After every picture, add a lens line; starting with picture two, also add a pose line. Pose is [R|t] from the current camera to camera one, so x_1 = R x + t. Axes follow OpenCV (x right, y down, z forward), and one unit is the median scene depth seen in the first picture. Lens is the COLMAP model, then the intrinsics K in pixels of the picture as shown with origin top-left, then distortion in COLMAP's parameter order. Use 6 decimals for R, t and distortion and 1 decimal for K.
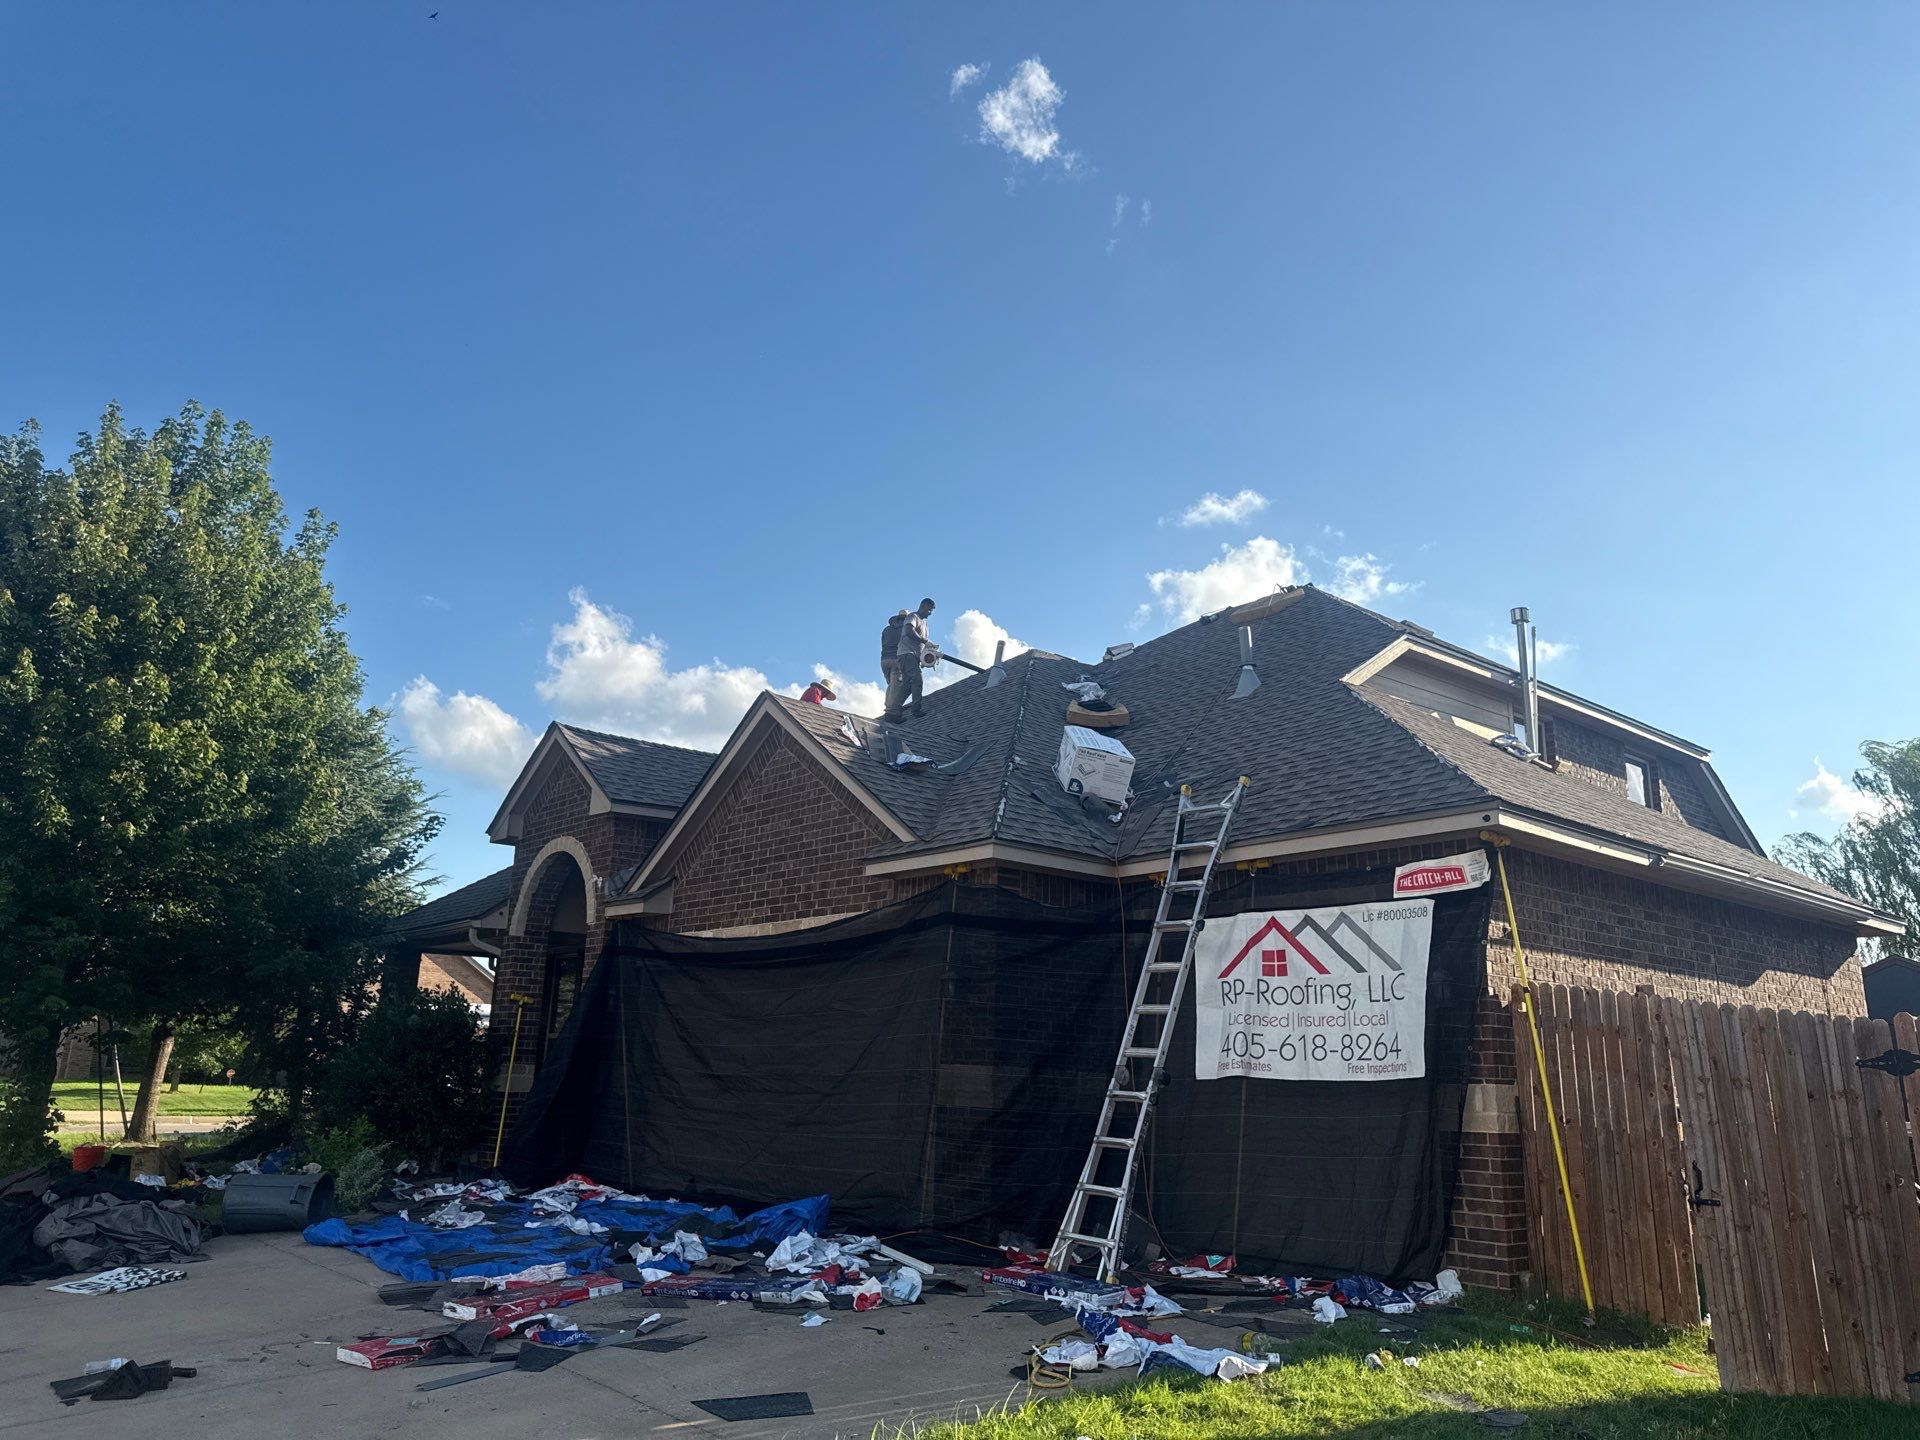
lens RADIAL K [[1364.8, 0, 954.7], [0, 1364.8, 758.7], [0, 0, 1]] dist [-0.020282, -0.002701]
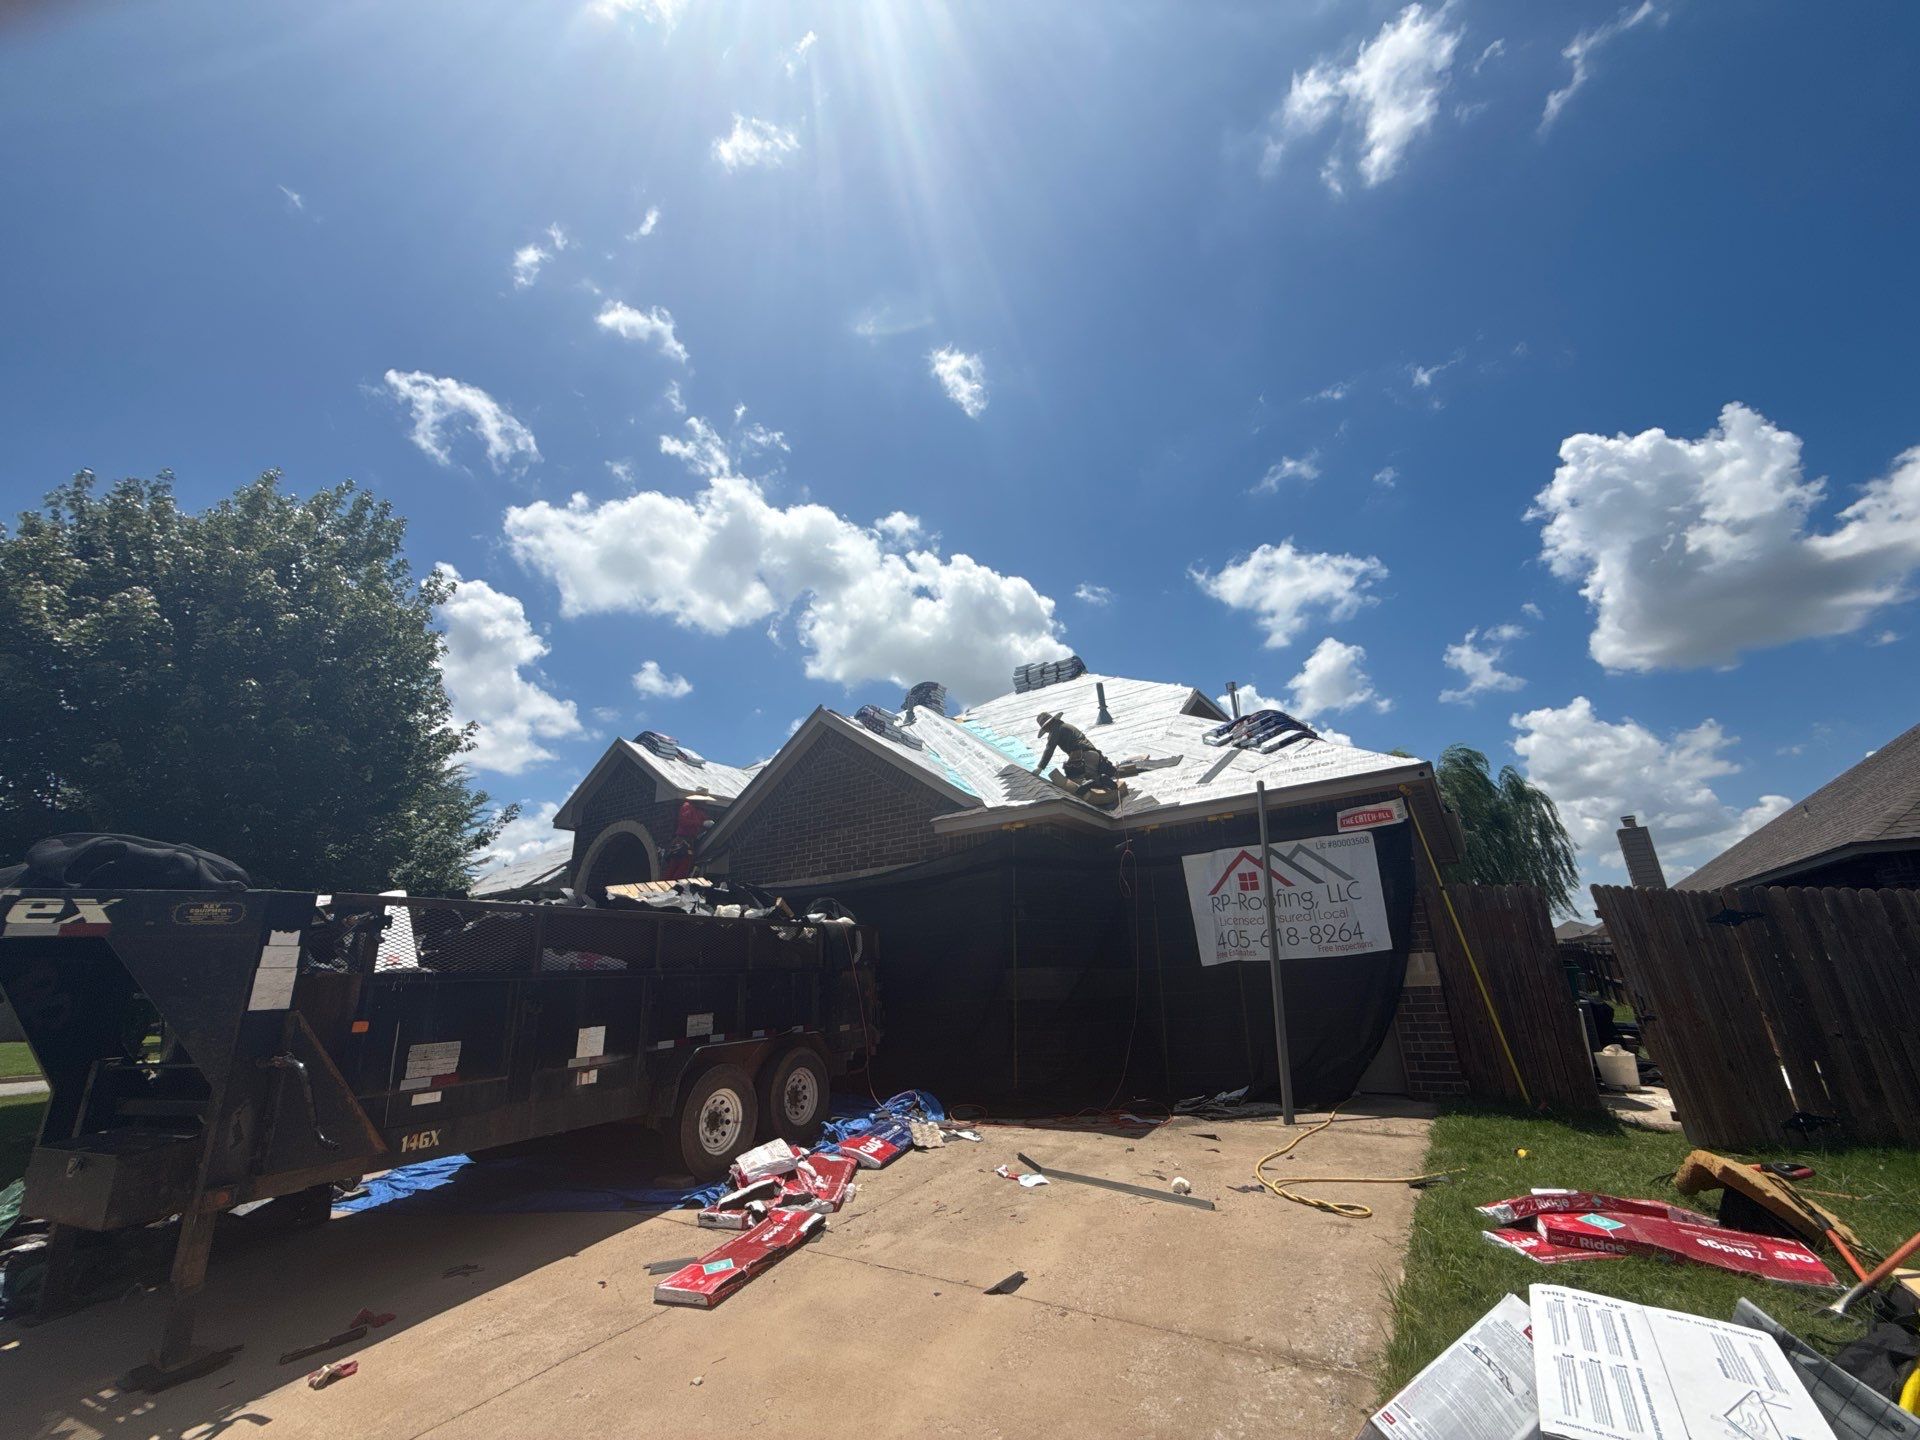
lens RADIAL K [[771.8, 0, 960.0], [0, 771.8, 720.0], [0, 0, 1]] dist [-0.016854, 0.008245]
pose [[0.958046, 0.032100, 0.284813, -0.311165], [-0.000266, 0.993808, -0.111114, 0.068958], [-0.286616, 0.106377, 0.952121, 0.275067]]
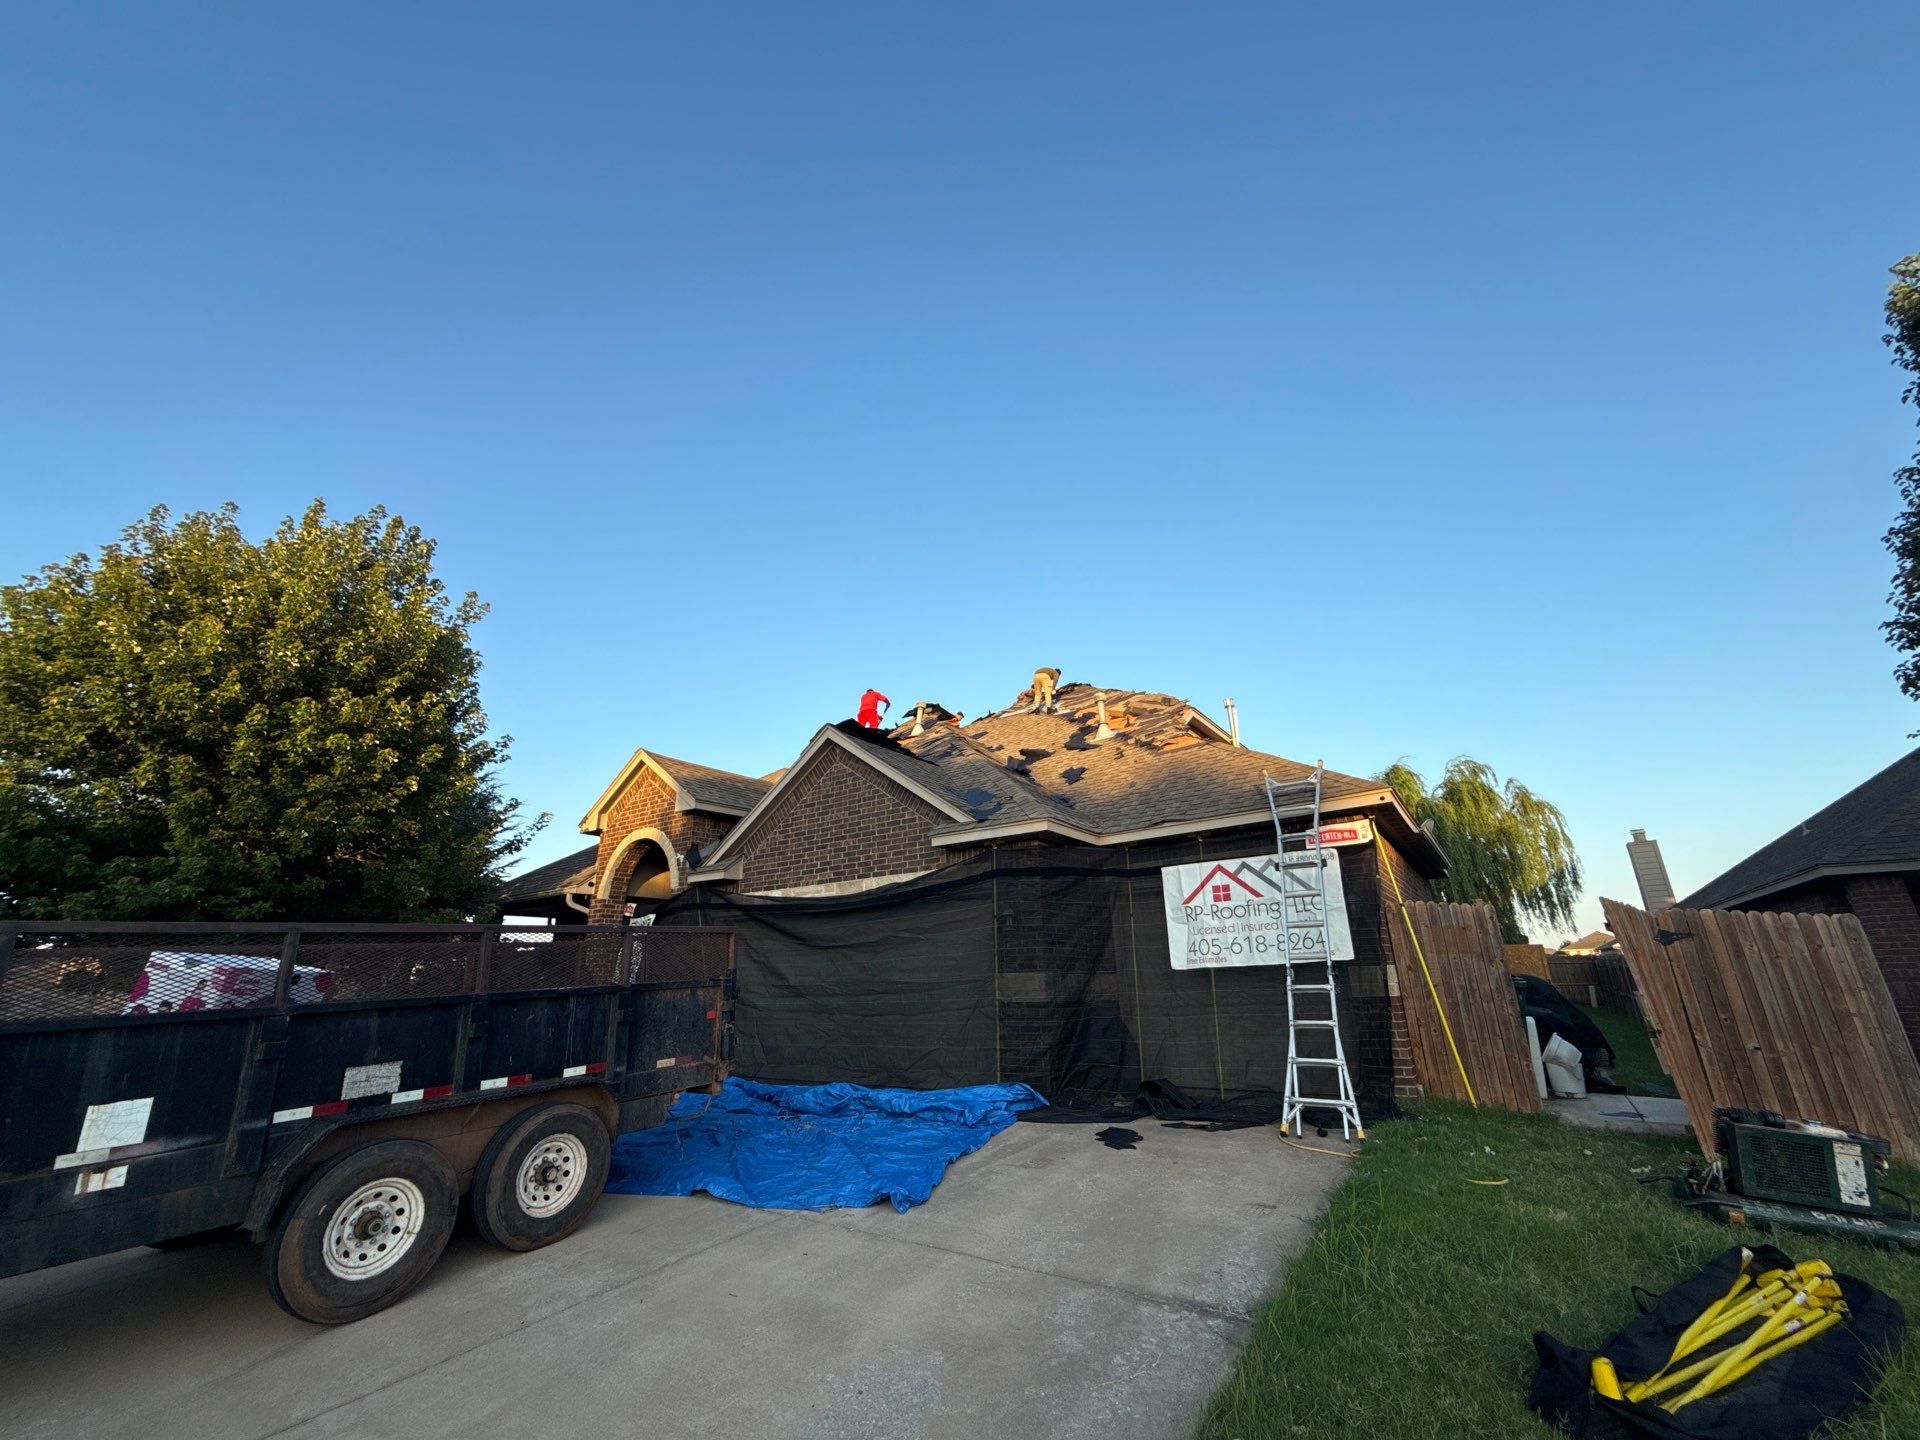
lens RADIAL K [[765.2, 0, 960.0], [0, 765.2, 720.0], [0, 0, 1]] dist [0.001492, 0.000449]
pose [[0.964447, 0.039982, 0.261233, -0.303002], [-0.010346, 0.993444, -0.113849, 0.052494], [-0.264072, 0.107098, 0.958538, 0.202194]]
